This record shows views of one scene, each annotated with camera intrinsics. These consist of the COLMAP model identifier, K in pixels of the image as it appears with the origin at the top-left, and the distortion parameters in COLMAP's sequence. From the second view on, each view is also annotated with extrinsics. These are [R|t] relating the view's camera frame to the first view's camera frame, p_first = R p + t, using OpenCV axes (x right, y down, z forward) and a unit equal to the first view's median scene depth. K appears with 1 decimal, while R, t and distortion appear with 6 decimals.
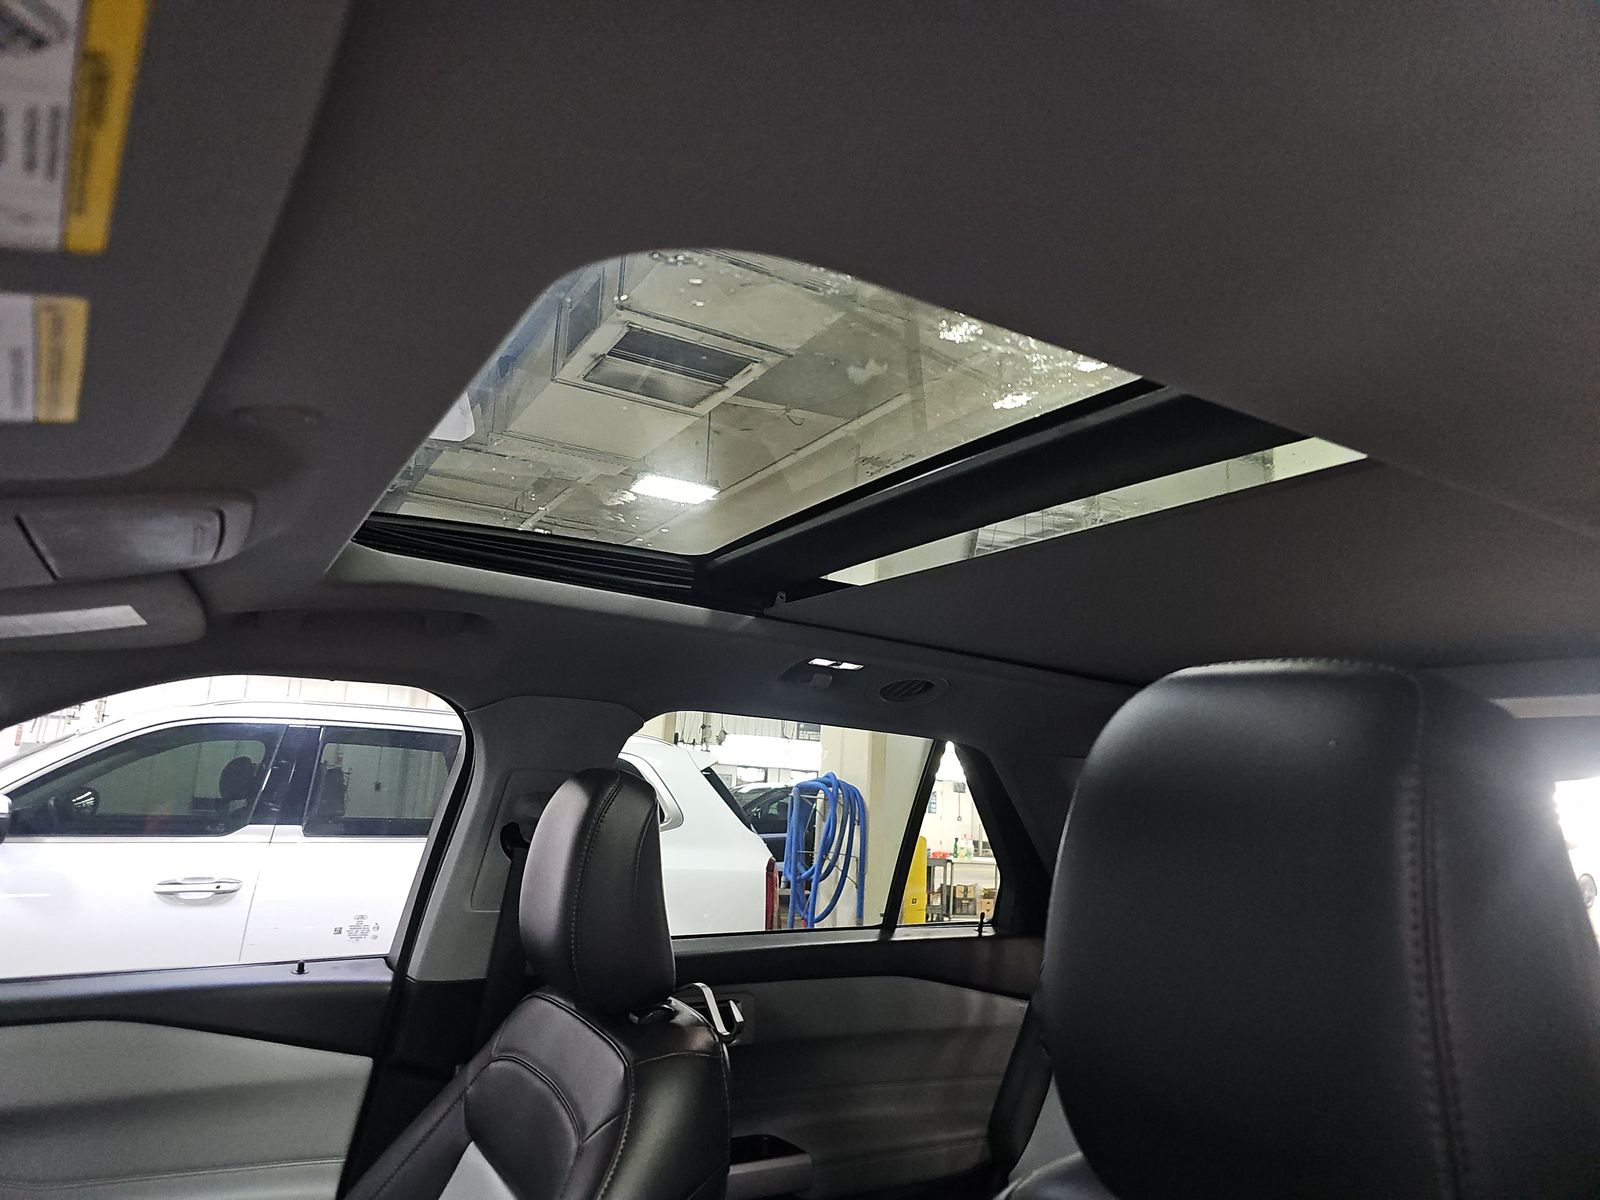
lens RADIAL K [[1032.0, 0, 799.8], [0, 1032.0, 601.9], [0, 0, 1]] dist [0.010517, 0.001011]
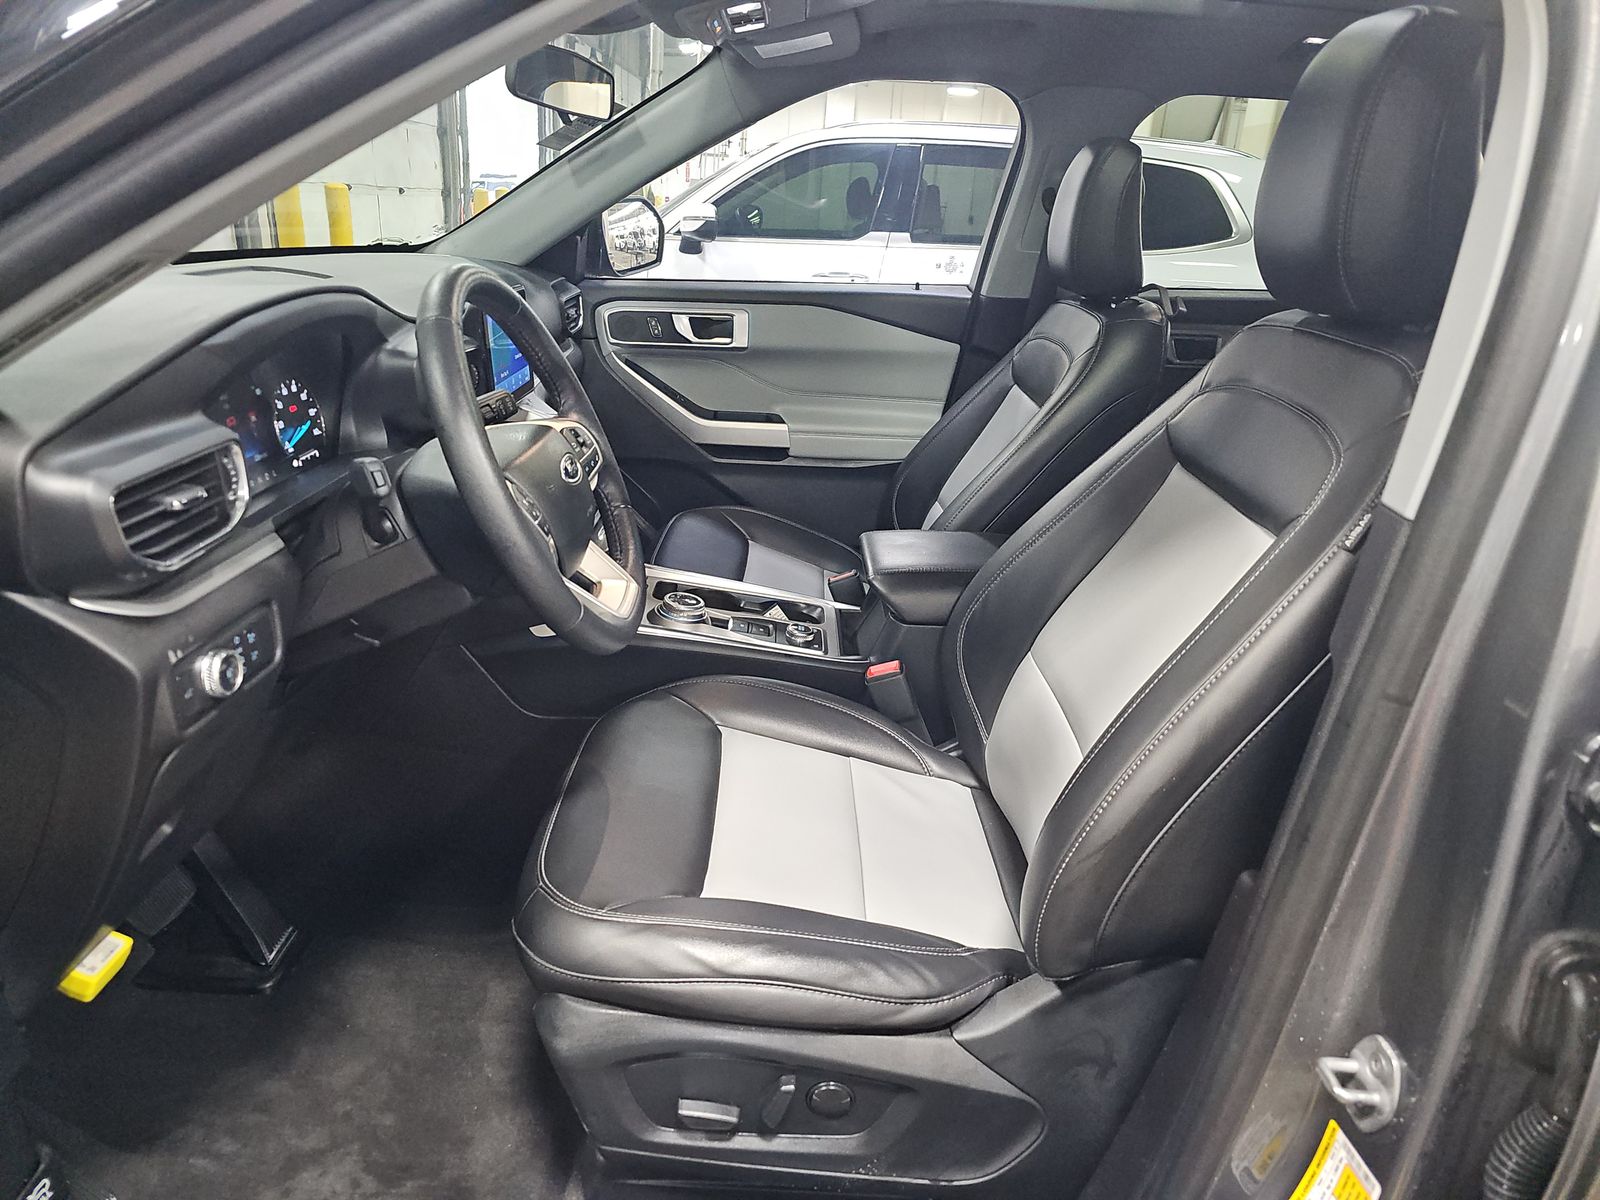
lens RADIAL K [[1032.0, 0, 798.8], [0, 1032.0, 597.4], [0, 0, 1]] dist [0.010517, 0.001011]
pose [[0.858636, 0.180017, -0.479935, 0.208760], [0.083570, 0.874611, 0.477568, -0.000592], [0.505727, -0.450165, 0.735929, -0.473229]]
